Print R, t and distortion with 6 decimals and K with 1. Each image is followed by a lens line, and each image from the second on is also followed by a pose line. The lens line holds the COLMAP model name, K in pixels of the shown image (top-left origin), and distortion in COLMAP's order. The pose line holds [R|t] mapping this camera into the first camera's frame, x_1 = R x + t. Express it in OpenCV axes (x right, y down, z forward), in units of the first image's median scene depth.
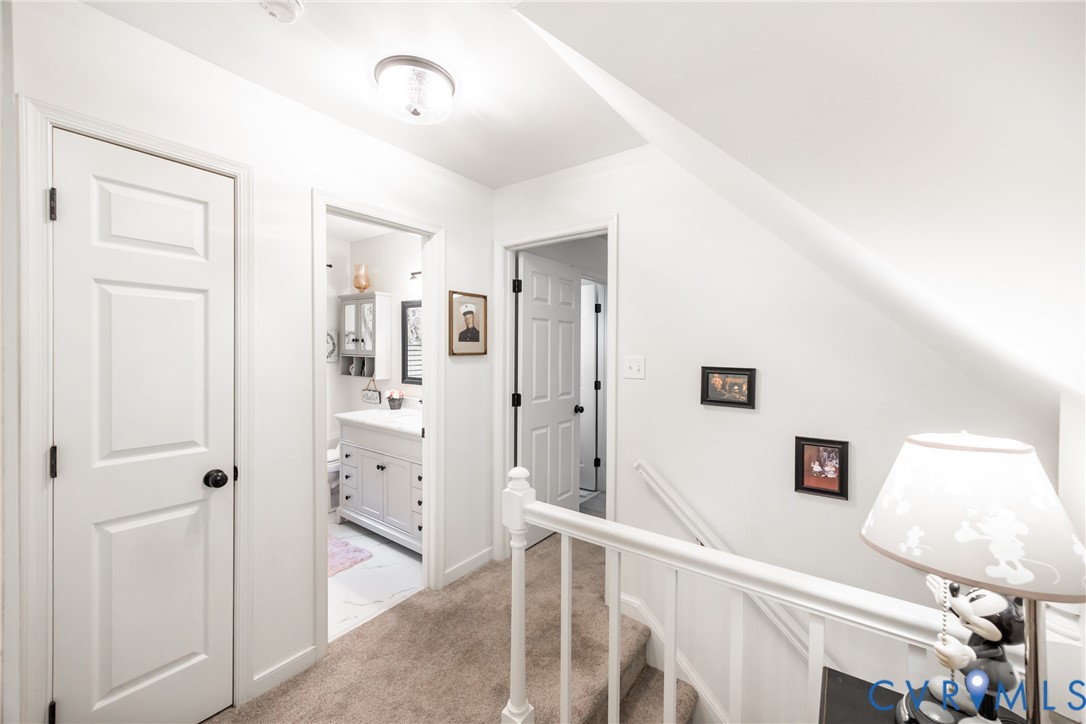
lens RADIAL K [[422.0, 0, 545.9], [0, 422.0, 355.3], [0, 0, 1]] dist [-0.002077, -0.000670]
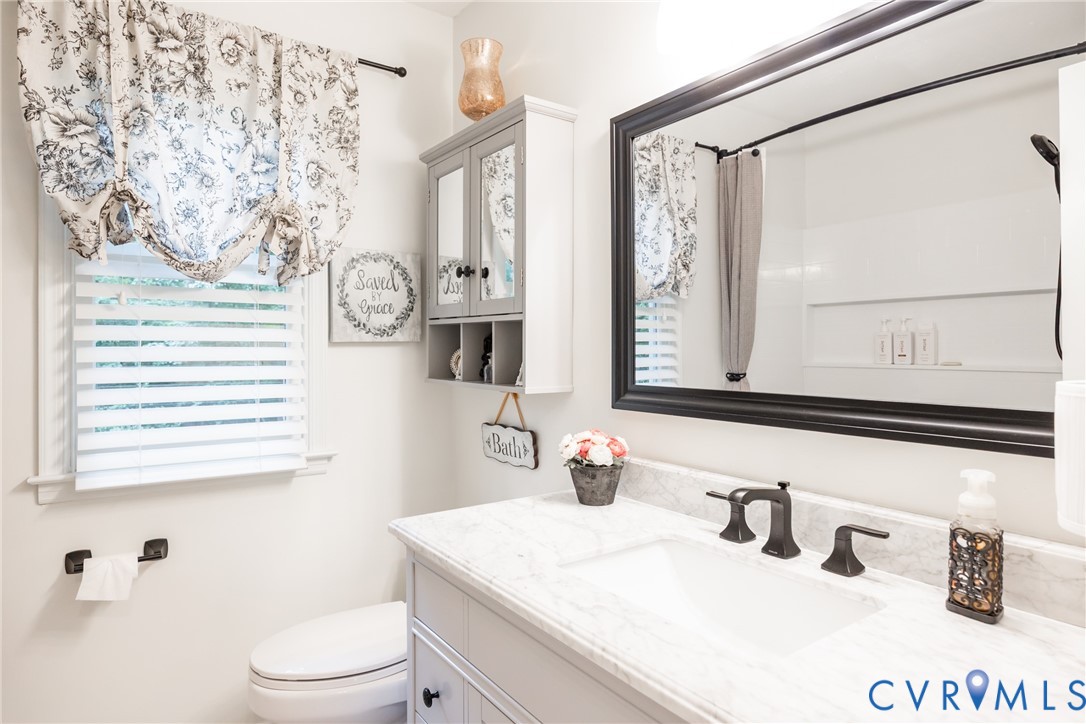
lens RADIAL K [[619.7, 0, 542.5], [0, 619.7, 359.2], [0, 0, 1]] dist [0.004640, 0.000382]
pose [[0.950982, -0.000746, -0.309246, -0.244748], [-0.000013, 0.999997, -0.002453, 0.032671], [0.309247, 0.002337, 0.950979, 0.559497]]
